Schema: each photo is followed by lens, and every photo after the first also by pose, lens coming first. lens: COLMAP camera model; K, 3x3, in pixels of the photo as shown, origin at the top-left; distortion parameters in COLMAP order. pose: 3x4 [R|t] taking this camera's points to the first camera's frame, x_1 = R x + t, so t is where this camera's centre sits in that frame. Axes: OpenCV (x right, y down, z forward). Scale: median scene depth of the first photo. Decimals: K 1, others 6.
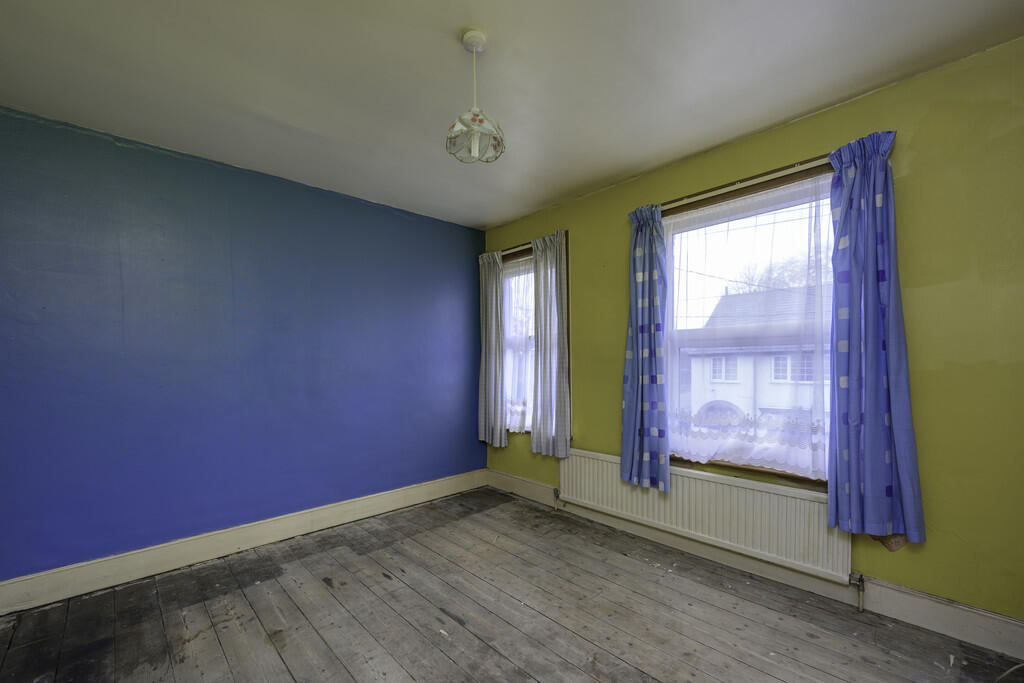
lens RADIAL K [[401.1, 0, 481.9], [0, 401.1, 373.0], [0, 0, 1]] dist [0.001738, -0.000162]
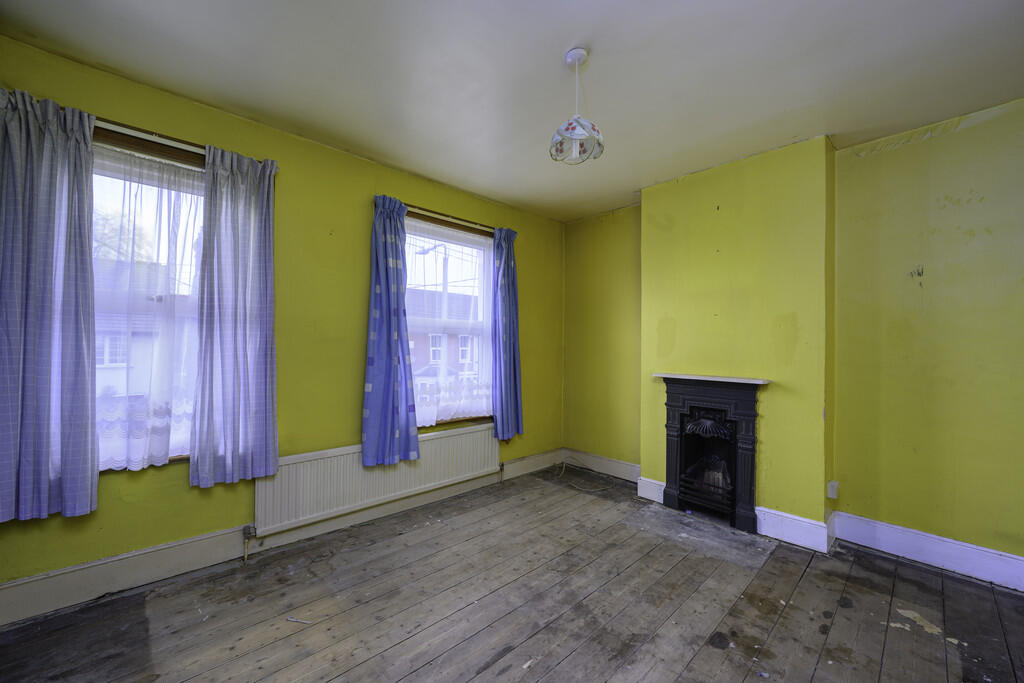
lens RADIAL K [[401.1, 0, 509.3], [0, 401.1, 337.5], [0, 0, 1]] dist [0.001738, -0.000162]
pose [[-0.007835, 0.030174, 0.999514, -0.666642], [0.013679, 0.999454, -0.030065, -0.008635], [-0.999876, 0.013437, -0.008244, 0.722658]]
